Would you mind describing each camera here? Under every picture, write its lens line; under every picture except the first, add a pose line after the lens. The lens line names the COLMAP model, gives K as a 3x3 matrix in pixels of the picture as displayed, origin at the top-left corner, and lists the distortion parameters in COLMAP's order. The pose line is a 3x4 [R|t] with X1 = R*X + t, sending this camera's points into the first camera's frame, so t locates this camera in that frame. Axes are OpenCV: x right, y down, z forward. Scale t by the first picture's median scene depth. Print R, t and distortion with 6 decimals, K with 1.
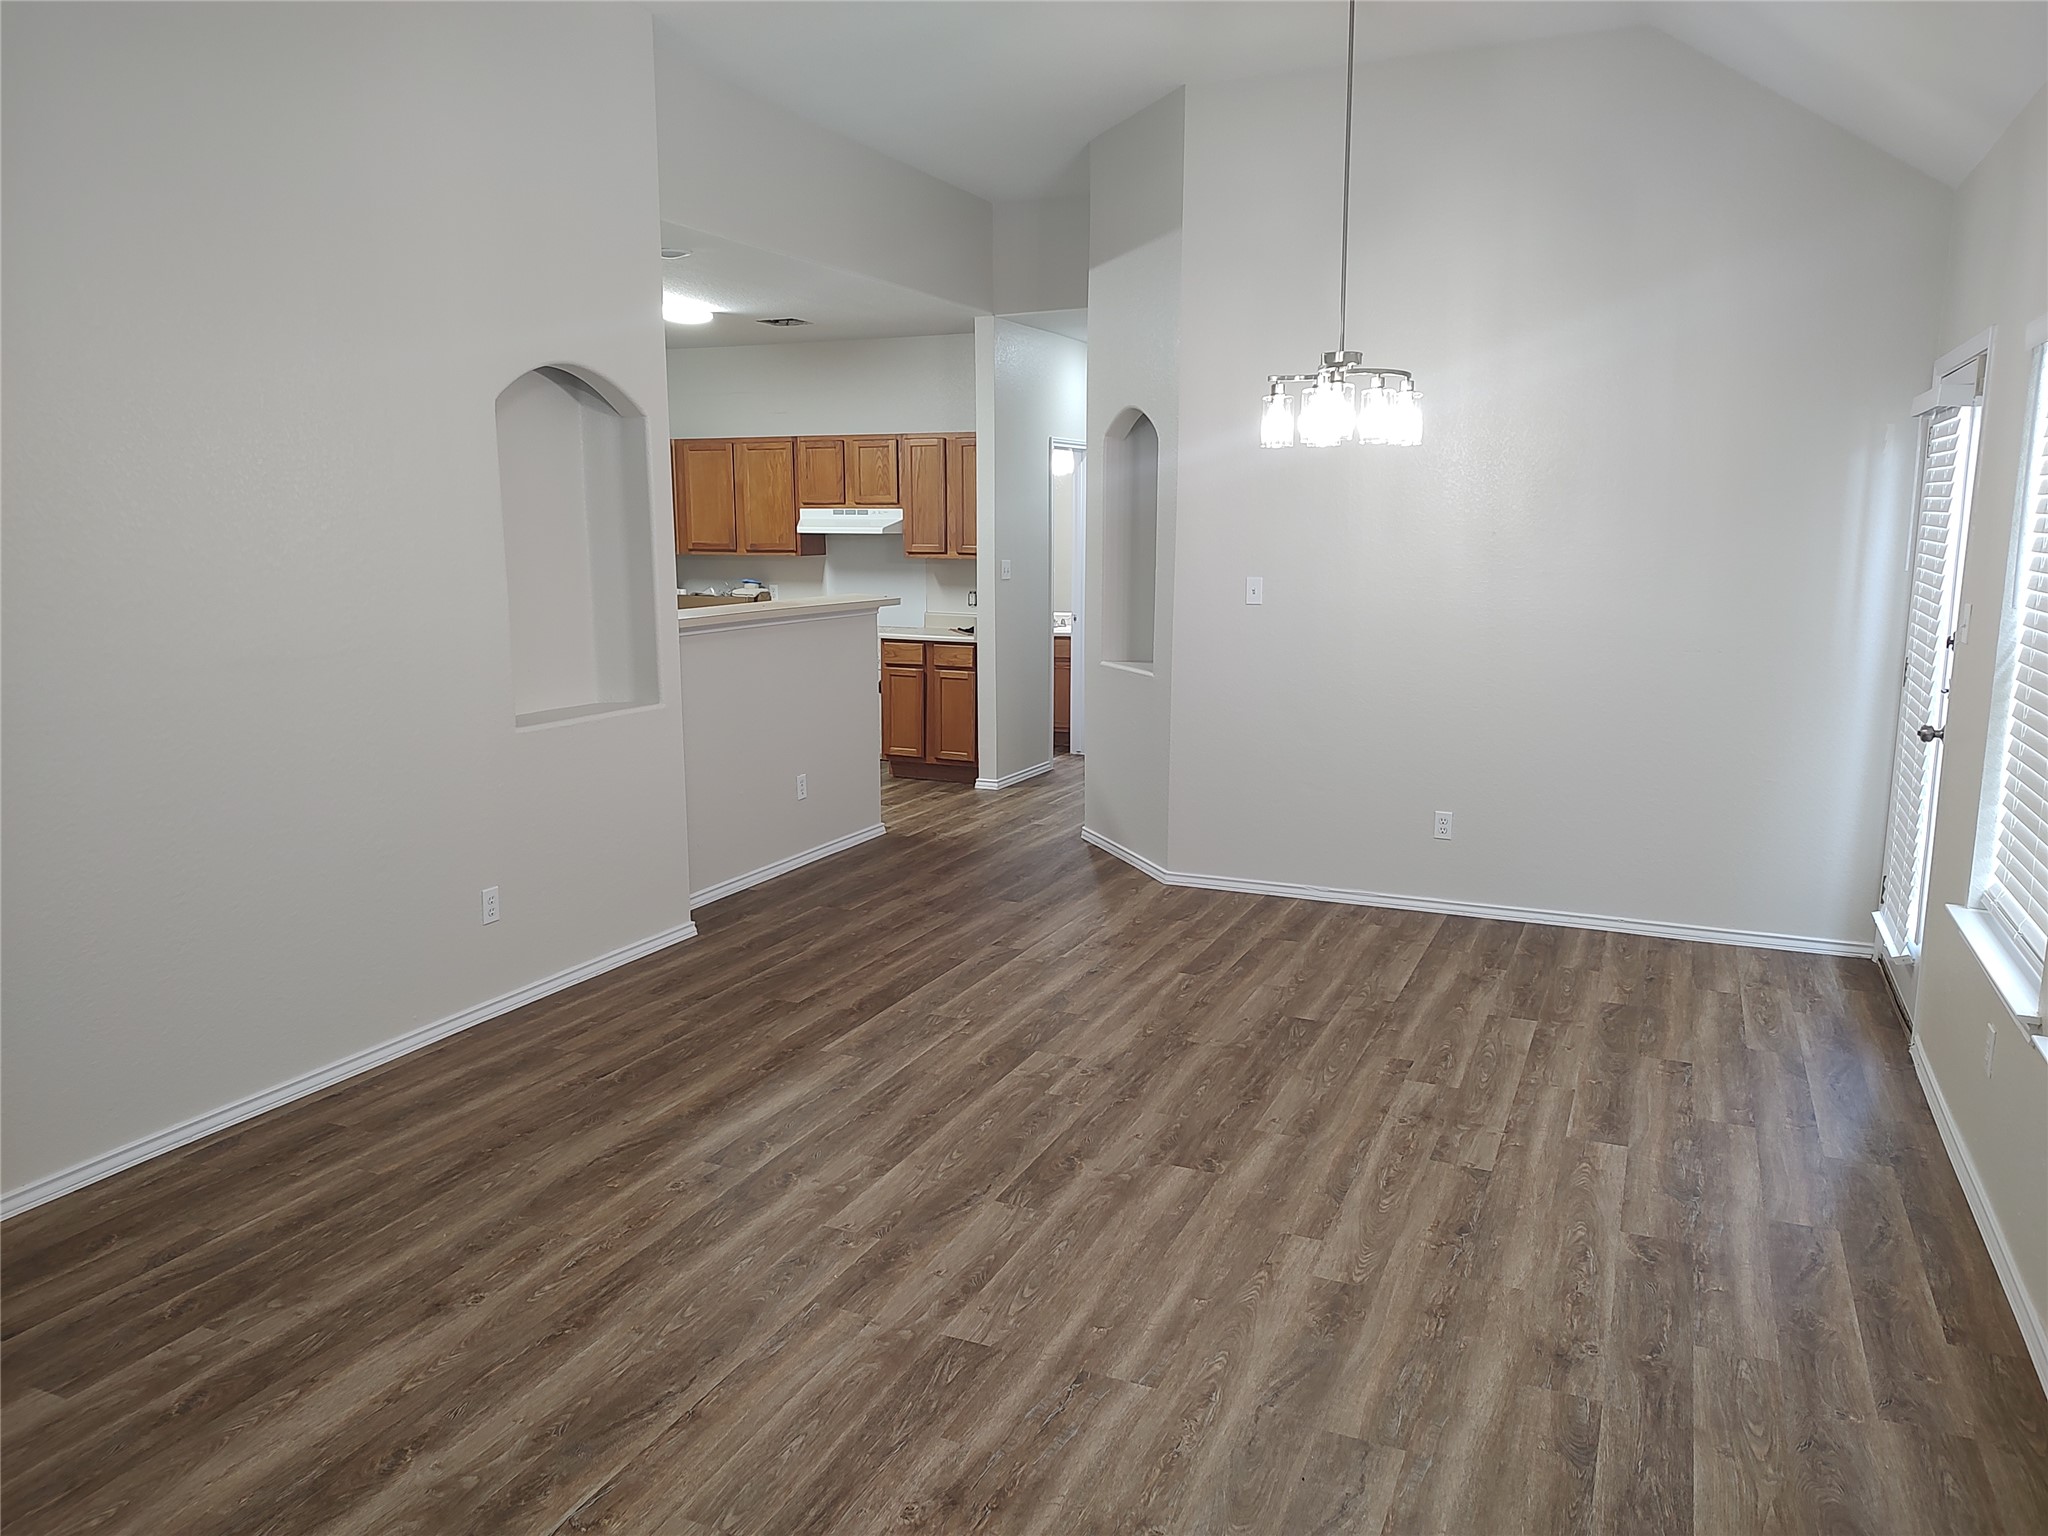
lens RADIAL K [[1465.2, 0, 1022.7], [0, 1465.2, 767.5], [0, 0, 1]] dist [0.033634, -0.028132]
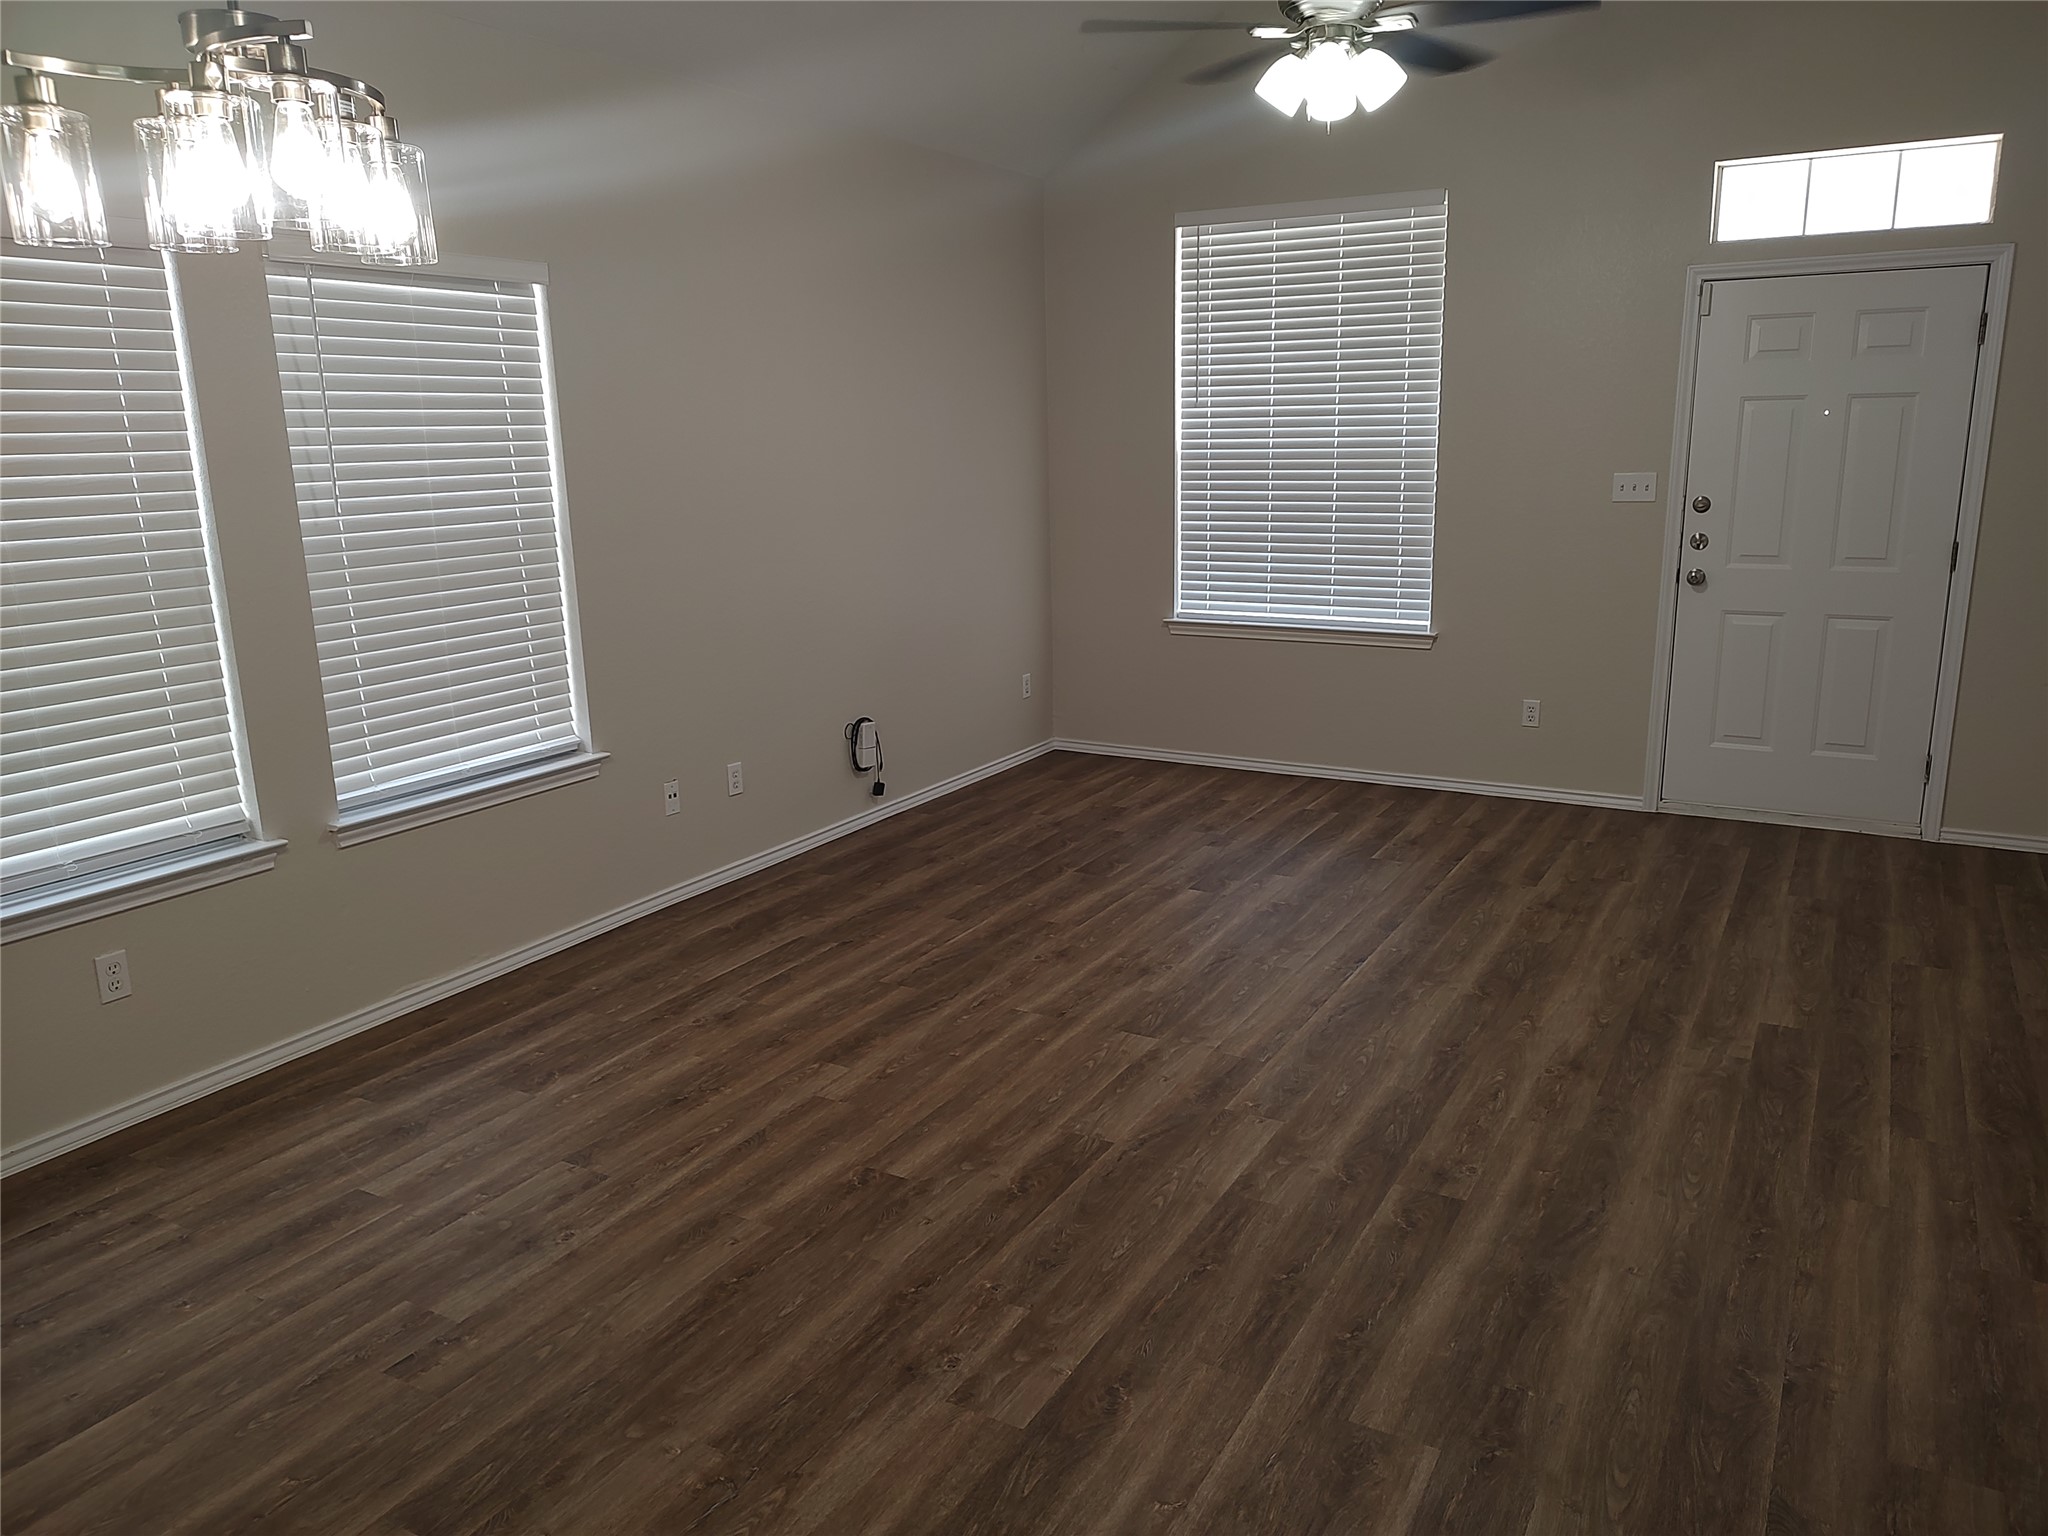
lens RADIAL K [[1465.2, 0, 1009.8], [0, 1465.2, 759.2], [0, 0, 1]] dist [0.033634, -0.028132]
pose [[-0.993962, -0.008085, 0.109429, -0.054211], [0.034316, 0.924354, 0.379989, -0.302248], [-0.104224, 0.381450, -0.918495, 1.796234]]
